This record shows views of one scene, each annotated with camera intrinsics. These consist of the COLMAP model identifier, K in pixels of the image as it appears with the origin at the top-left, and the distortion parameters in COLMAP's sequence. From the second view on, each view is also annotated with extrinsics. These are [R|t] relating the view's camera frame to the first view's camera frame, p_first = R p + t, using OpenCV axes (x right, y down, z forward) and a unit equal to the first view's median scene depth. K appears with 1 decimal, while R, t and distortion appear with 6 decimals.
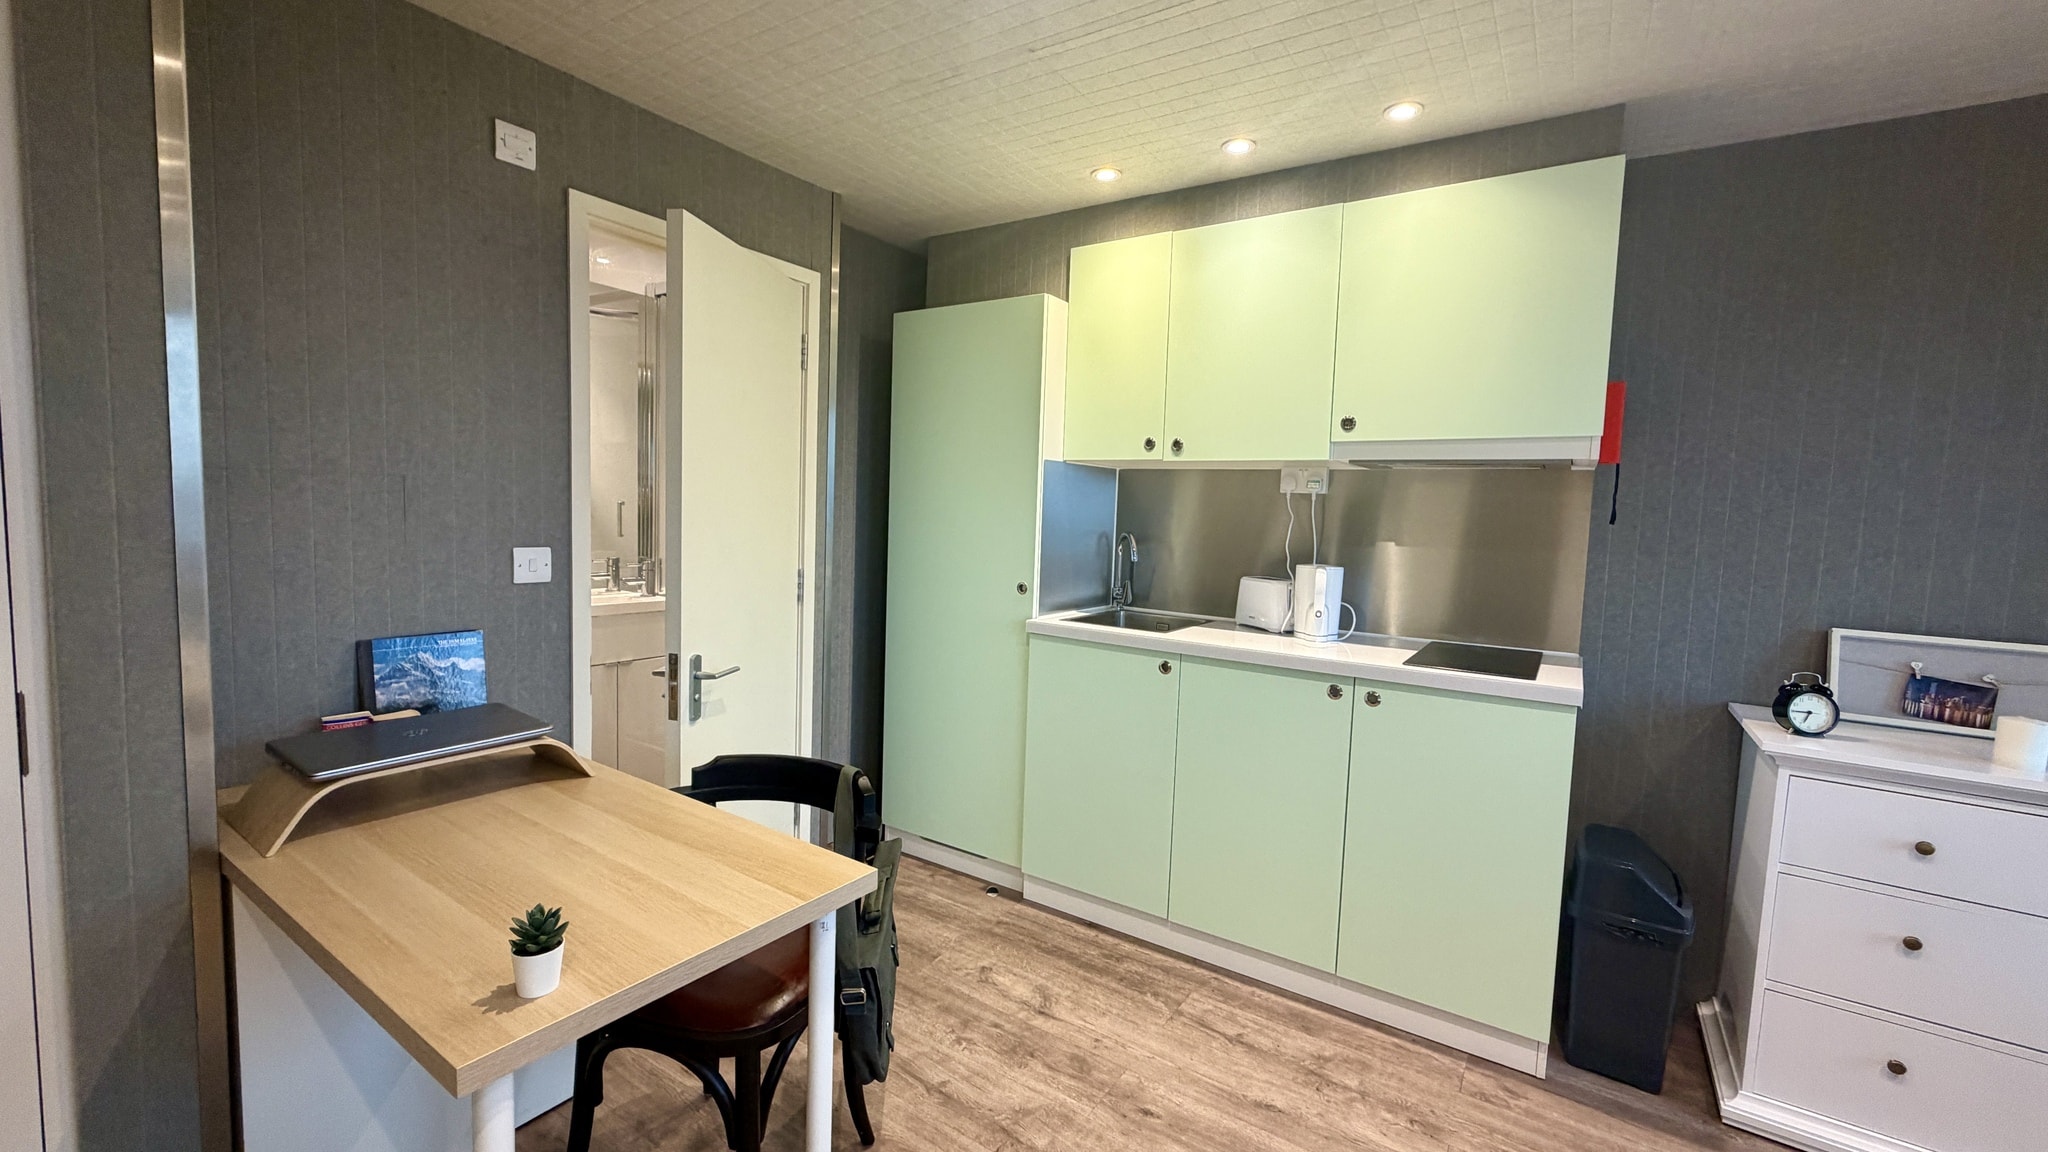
lens RADIAL K [[833.8, 0, 1003.4], [0, 833.8, 579.2], [0, 0, 1]] dist [-0.001886, -0.000351]
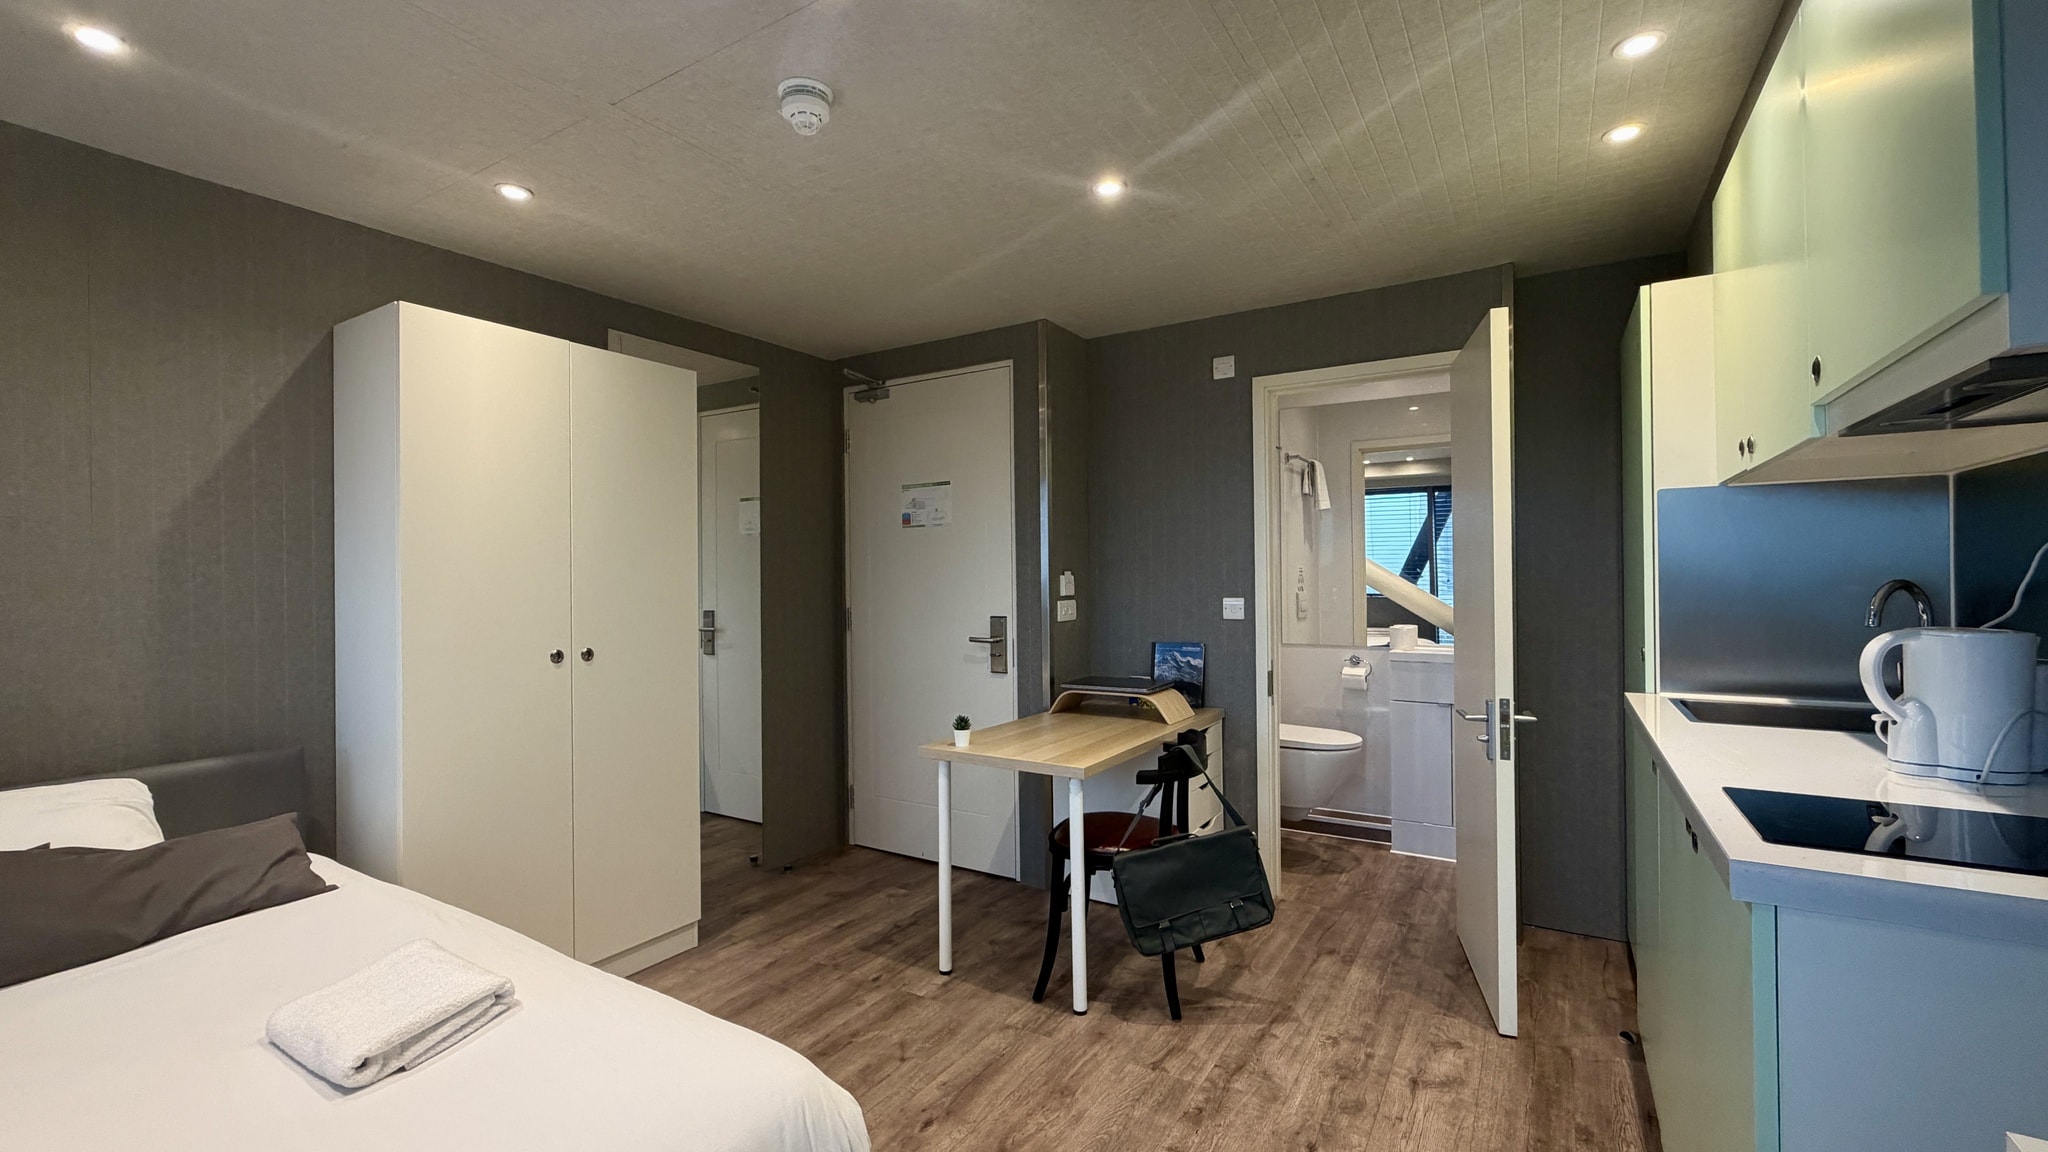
lens RADIAL K [[845.9, 0, 1024.0], [0, 845.9, 576.0], [0, 0, 1]] dist [-0.001523, -0.000367]
pose [[0.043766, -0.035770, -0.998401, 0.937996], [-0.071421, 0.996690, -0.038839, 0.011919], [0.996486, 0.073007, 0.041066, 0.438110]]
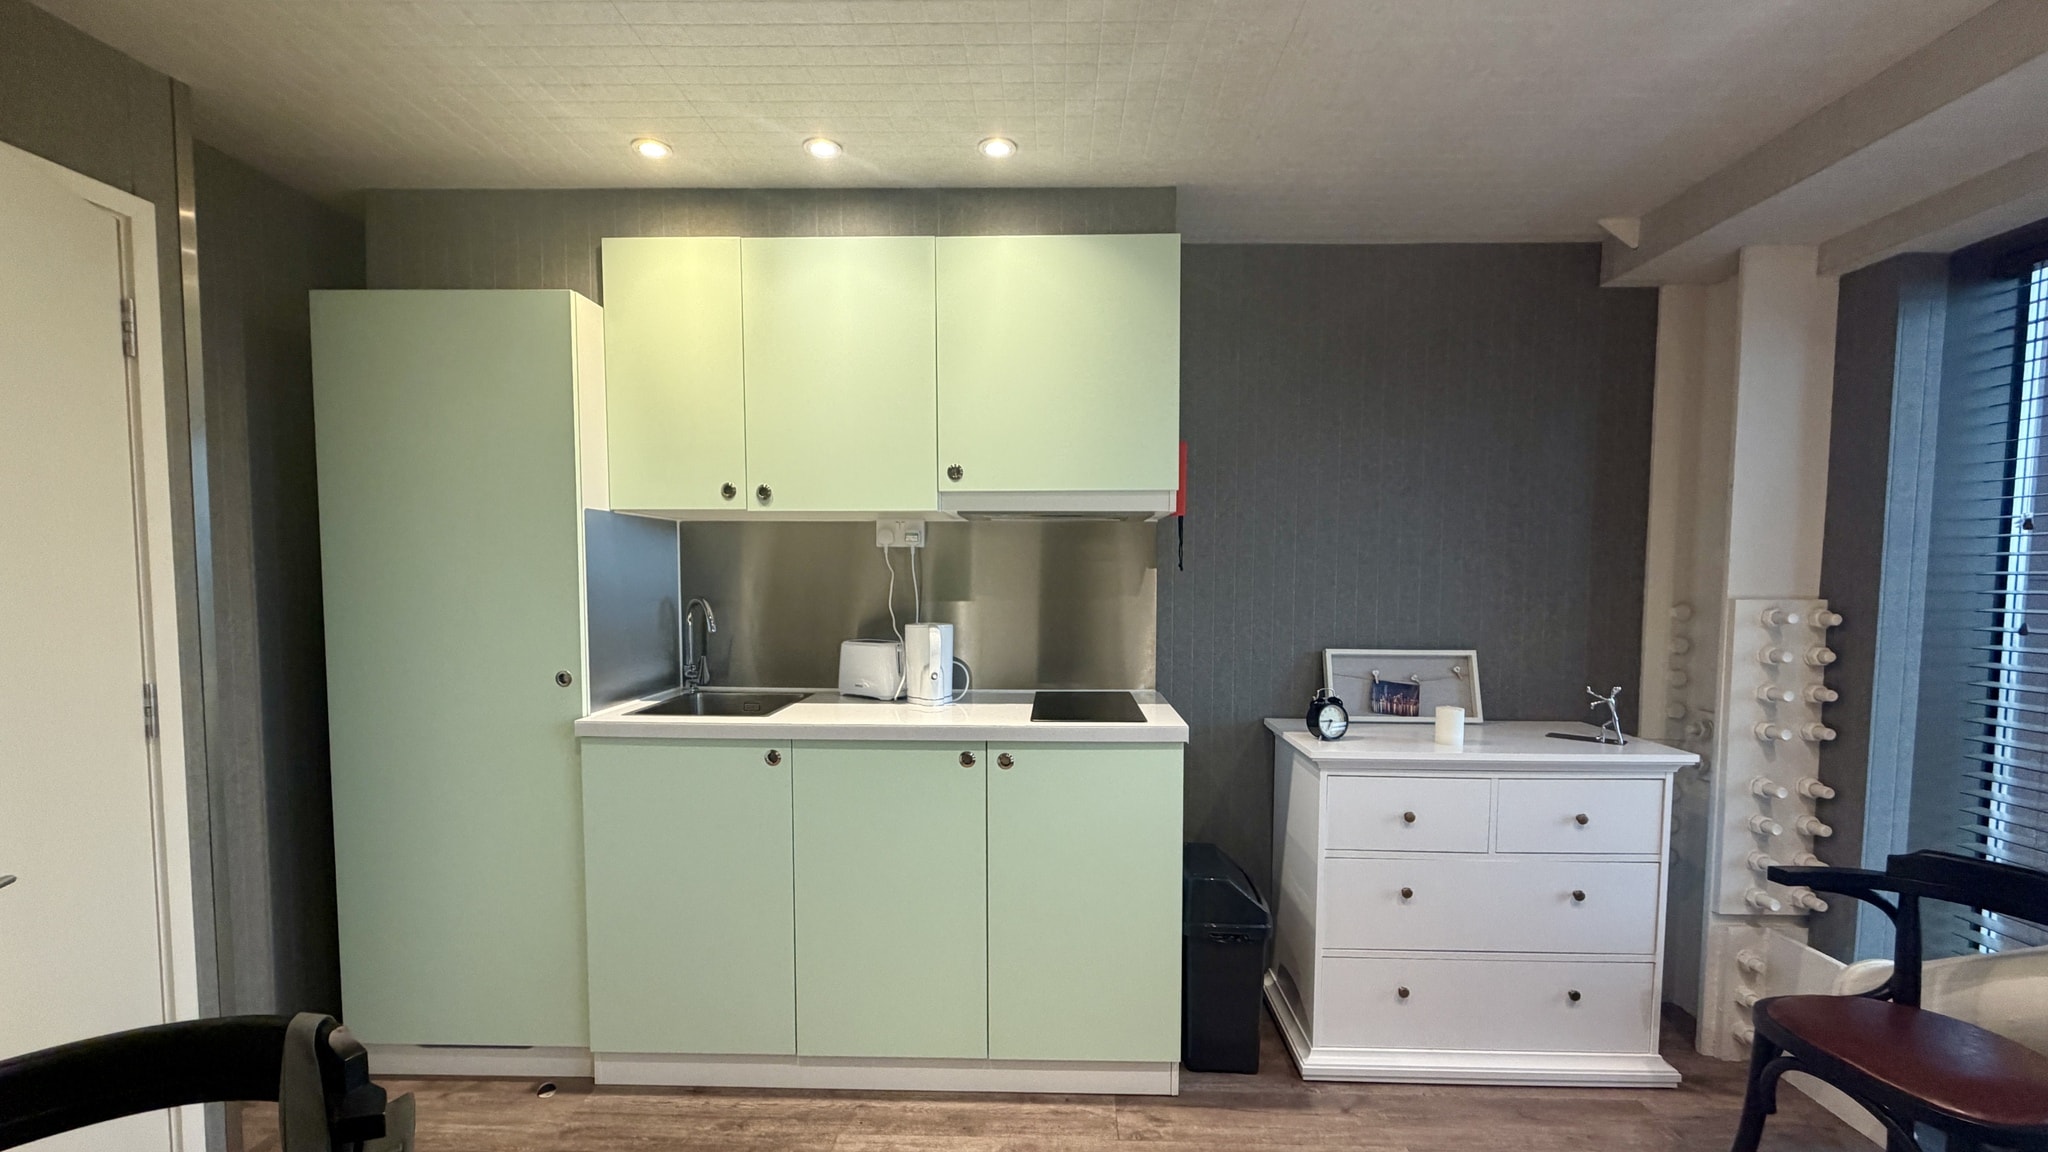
lens RADIAL K [[847.7, 0, 1030.5], [0, 847.7, 625.2], [0, 0, 1]] dist [-0.000532, -0.000164]
pose [[0.834560, -0.065836, 0.546970, -0.047475], [0.072097, 0.997347, 0.010042, -0.017089], [-0.546180, 0.031054, 0.837092, 0.147183]]
